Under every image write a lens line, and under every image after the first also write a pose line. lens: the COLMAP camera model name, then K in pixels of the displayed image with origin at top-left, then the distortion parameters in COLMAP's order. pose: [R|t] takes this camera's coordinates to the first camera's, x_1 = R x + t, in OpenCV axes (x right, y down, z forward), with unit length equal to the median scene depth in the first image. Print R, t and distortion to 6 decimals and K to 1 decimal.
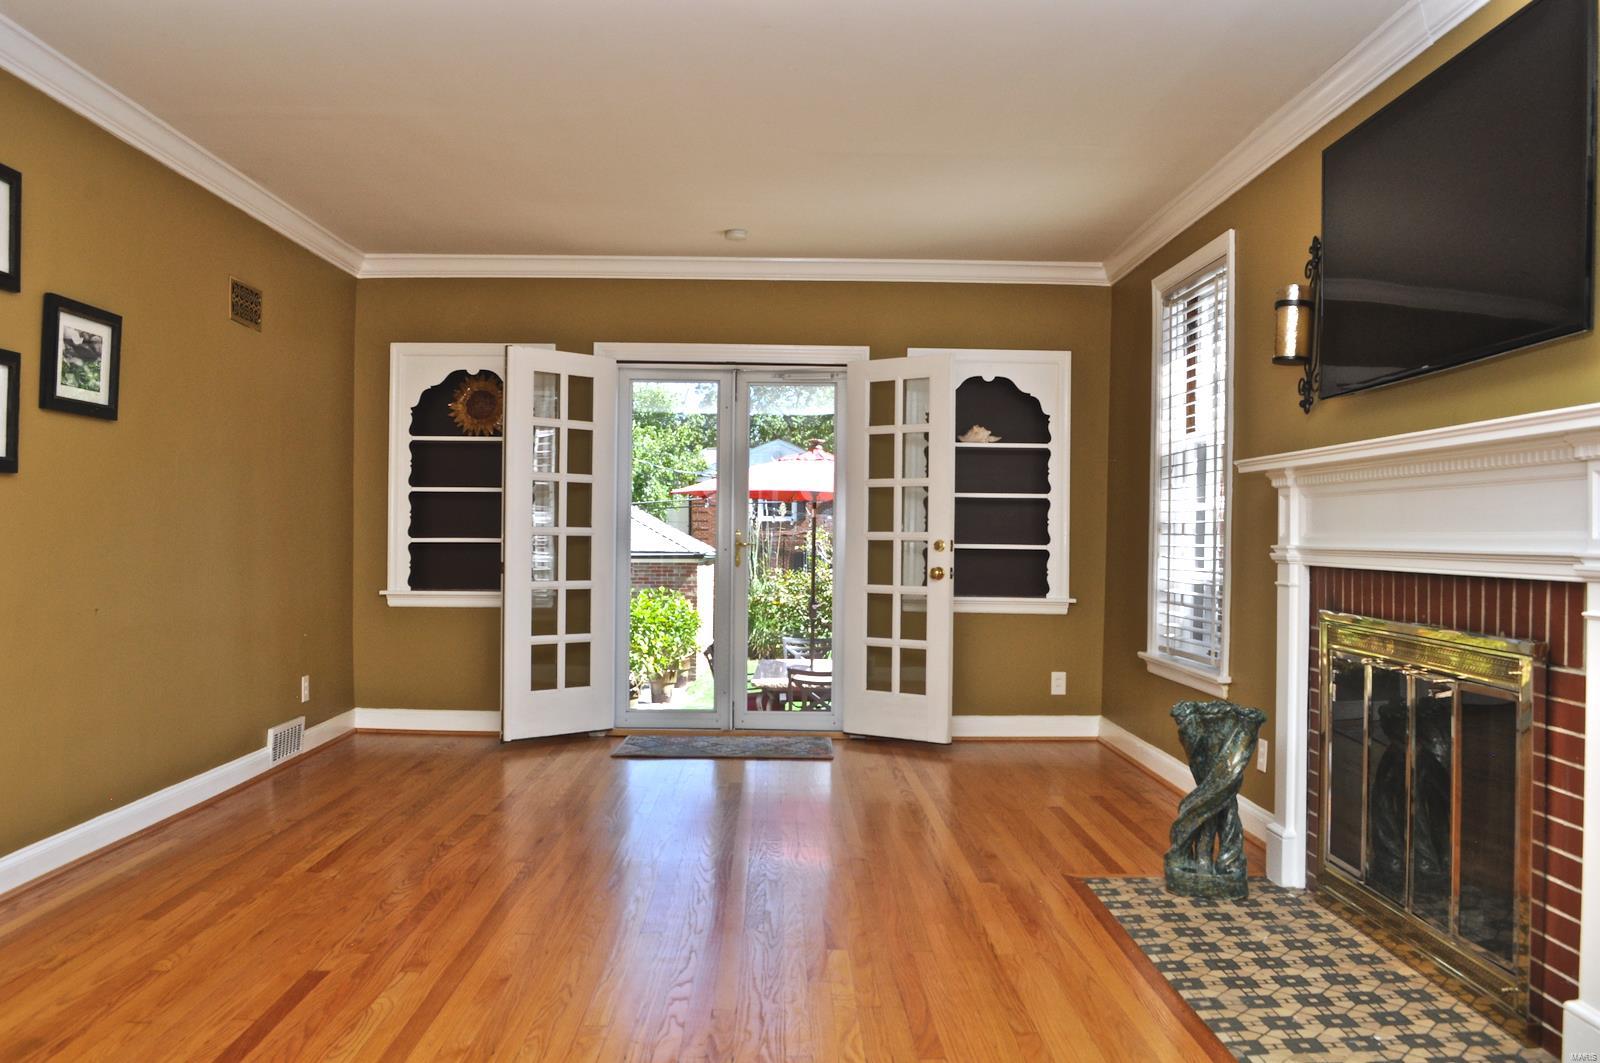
lens RADIAL K [[1279.3, 0, 806.6], [0, 1279.3, 538.3], [0, 0, 1]] dist [-0.078239, 0.013750]
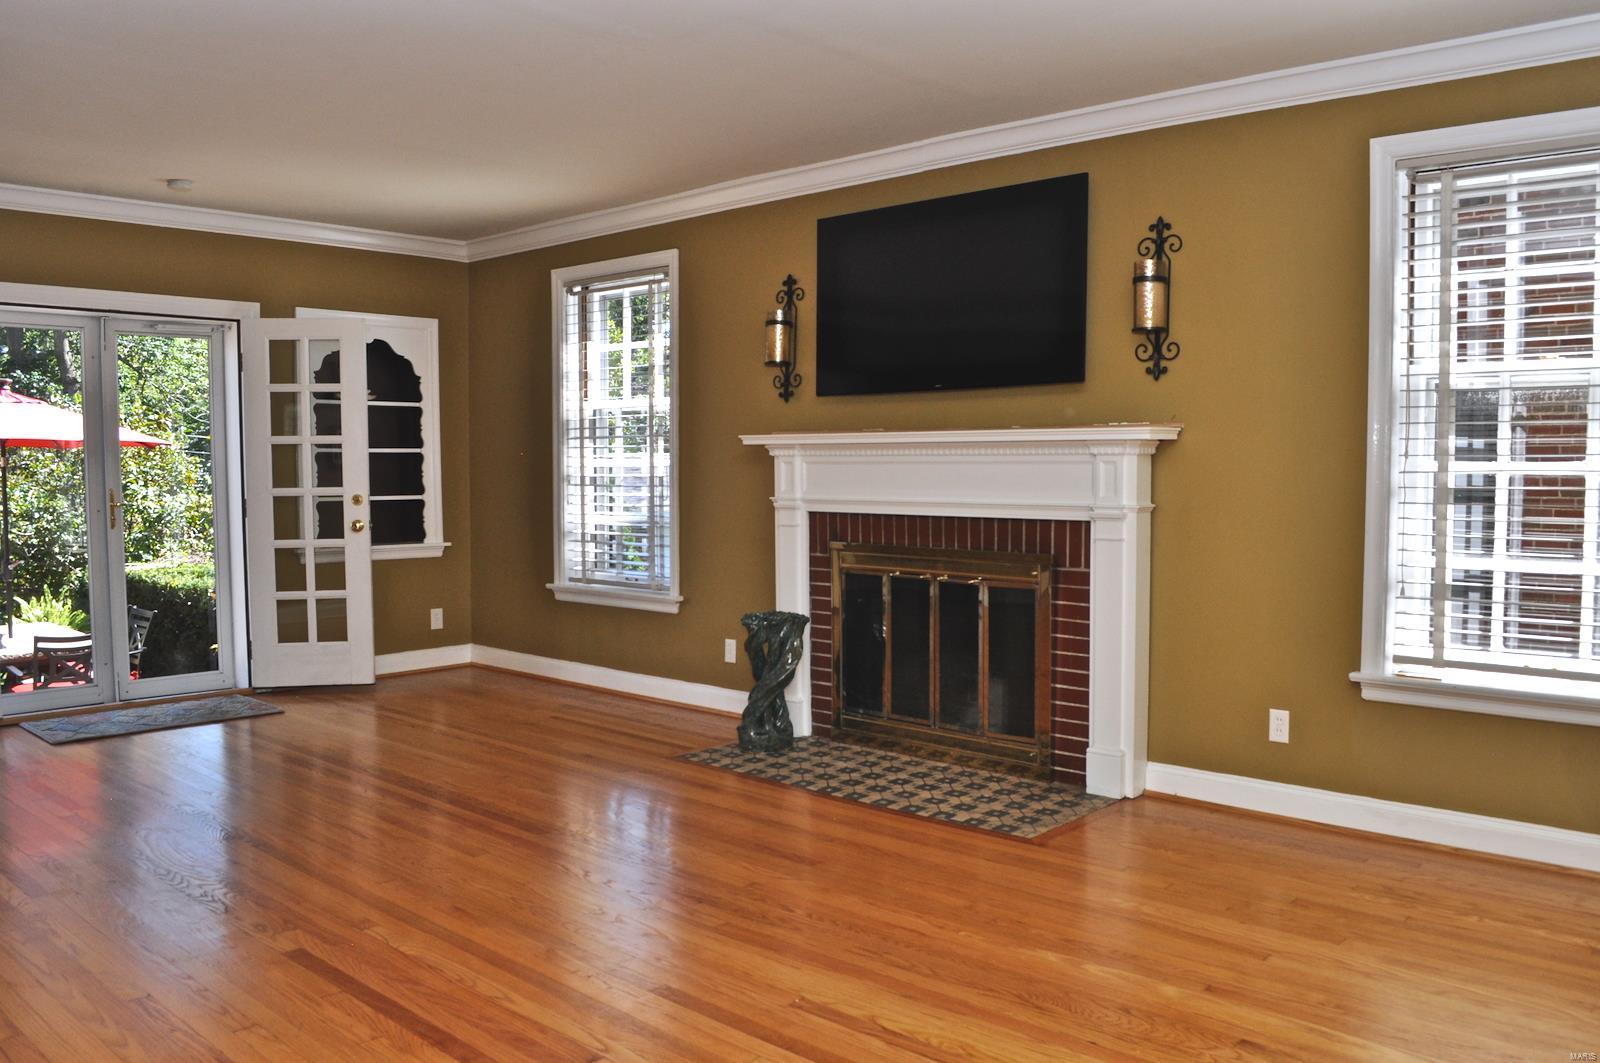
lens RADIAL K [[1279.3, 0, 805.6], [0, 1279.3, 535.9], [0, 0, 1]] dist [-0.078239, 0.013750]
pose [[0.693843, -0.054661, 0.718049, -0.559045], [0.013593, 0.997932, 0.062833, -0.036067], [-0.719998, -0.033836, 0.693150, -0.001986]]
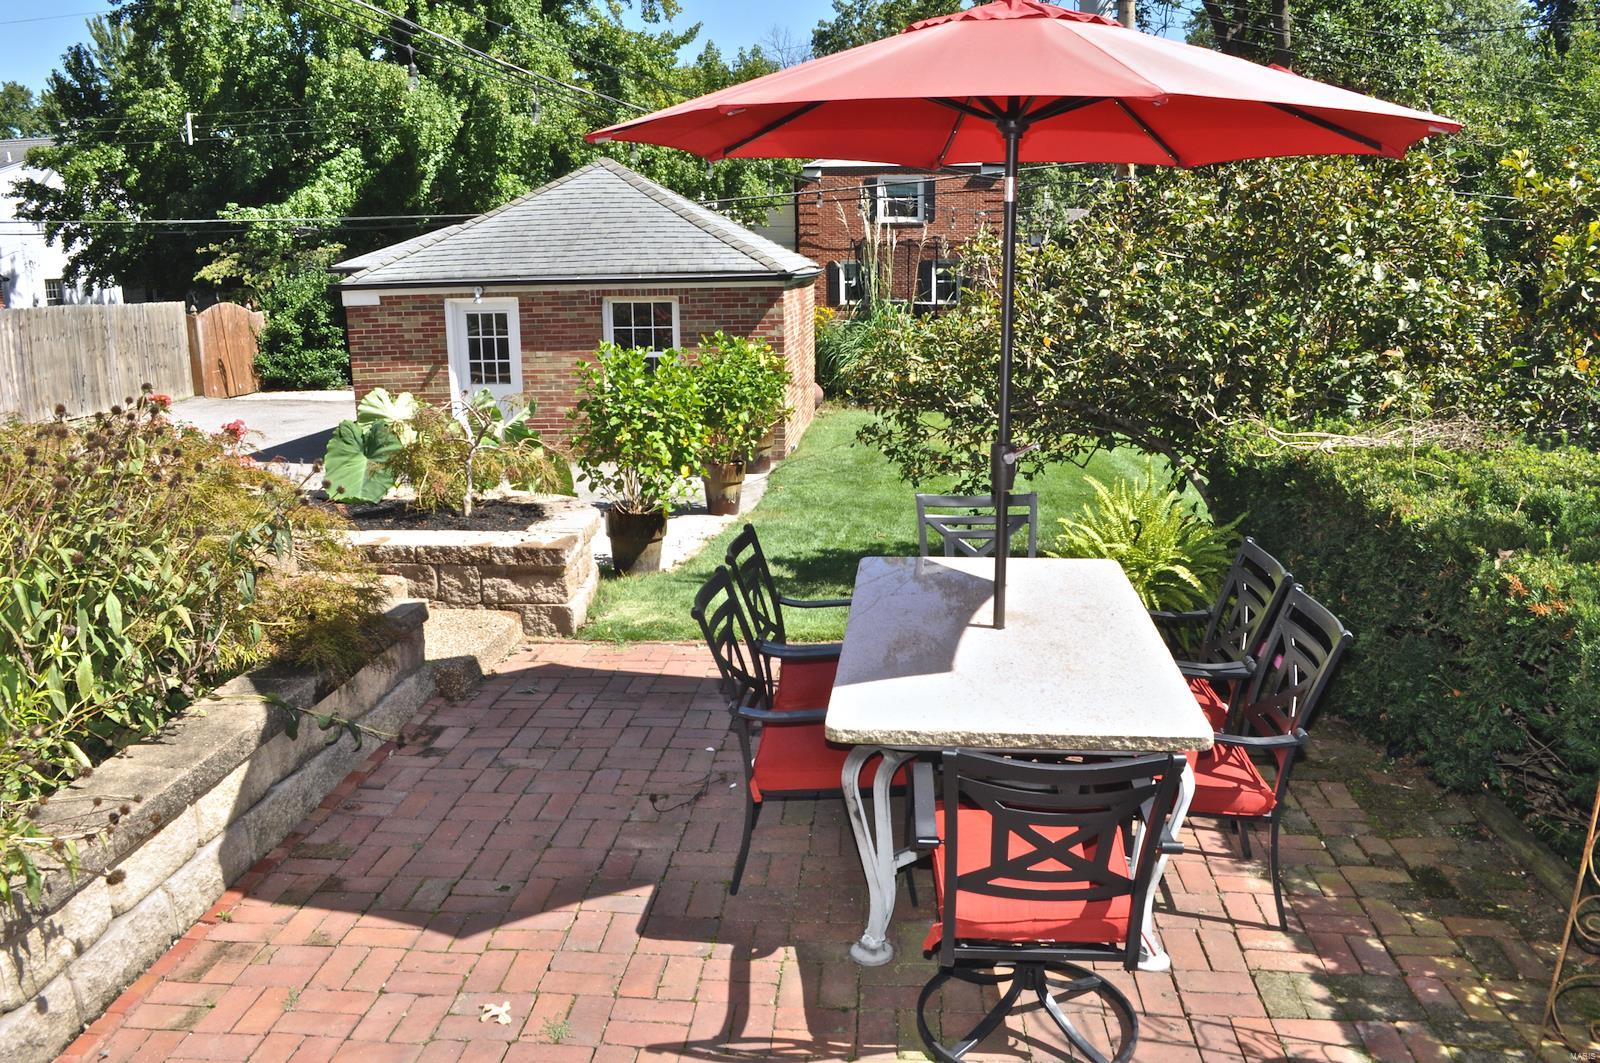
lens RADIAL K [[1279.3, 0, 796.7], [0, 1279.3, 534.2], [0, 0, 1]] dist [-0.078239, 0.013750]
pose [[0.994600, 0.004435, -0.103684, -0.039178], [0.018805, 0.974846, 0.222083, -0.013937], [0.102061, -0.222834, 0.969499, 1.558953]]
